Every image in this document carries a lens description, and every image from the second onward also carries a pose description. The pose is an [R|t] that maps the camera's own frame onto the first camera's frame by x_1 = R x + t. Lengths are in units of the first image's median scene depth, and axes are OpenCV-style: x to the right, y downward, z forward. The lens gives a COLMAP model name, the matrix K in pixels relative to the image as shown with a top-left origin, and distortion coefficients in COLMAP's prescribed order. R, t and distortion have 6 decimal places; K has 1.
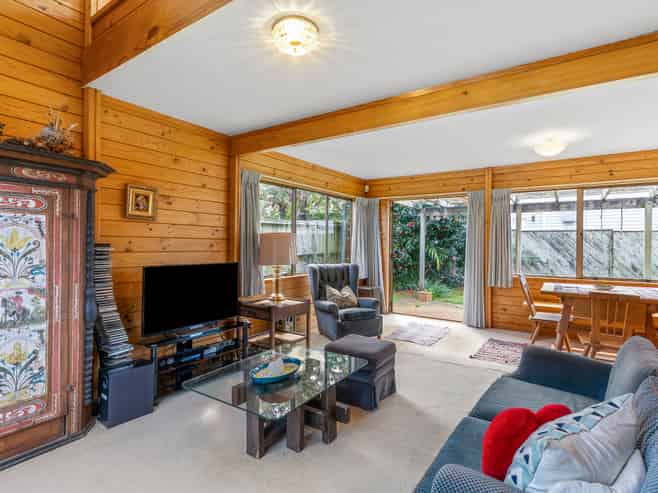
lens RADIAL K [[350.2, 0, 329.0], [0, 350.2, 246.5], [0, 0, 1]] dist [0.000986, 0.000010]
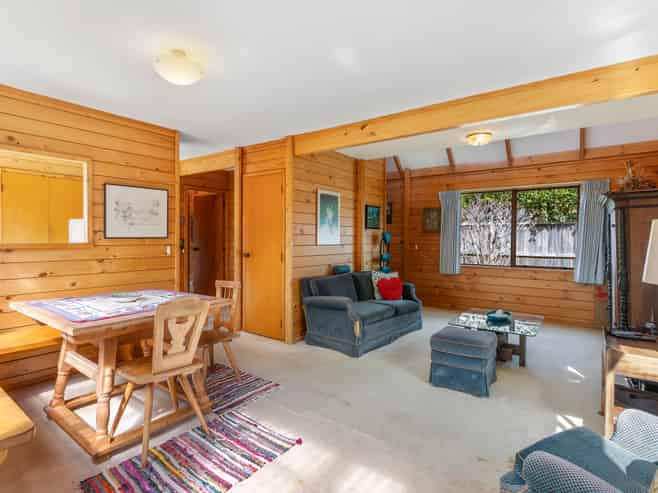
lens RADIAL K [[350.2, 0, 329.0], [0, 350.2, 246.5], [0, 0, 1]] dist [0.000986, 0.000010]
pose [[-0.999008, -0.016979, 0.041178, 0.216014], [-0.015738, 0.999418, 0.030270, -0.005063], [-0.041668, 0.029592, -0.998693, 0.964468]]
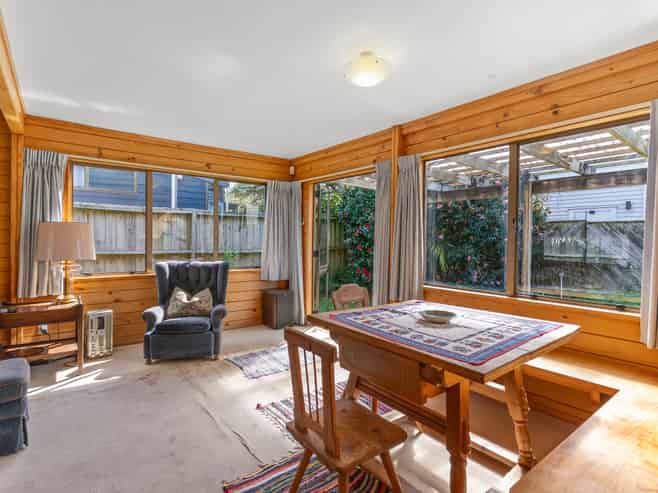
lens RADIAL K [[350.2, 0, 329.0], [0, 350.2, 246.5], [0, 0, 1]] dist [0.000986, 0.000010]
pose [[0.951385, 0.010458, -0.307826, 0.461757], [-0.007348, 0.999910, 0.011260, 0.002542], [0.307916, -0.008451, 0.951376, 0.258792]]
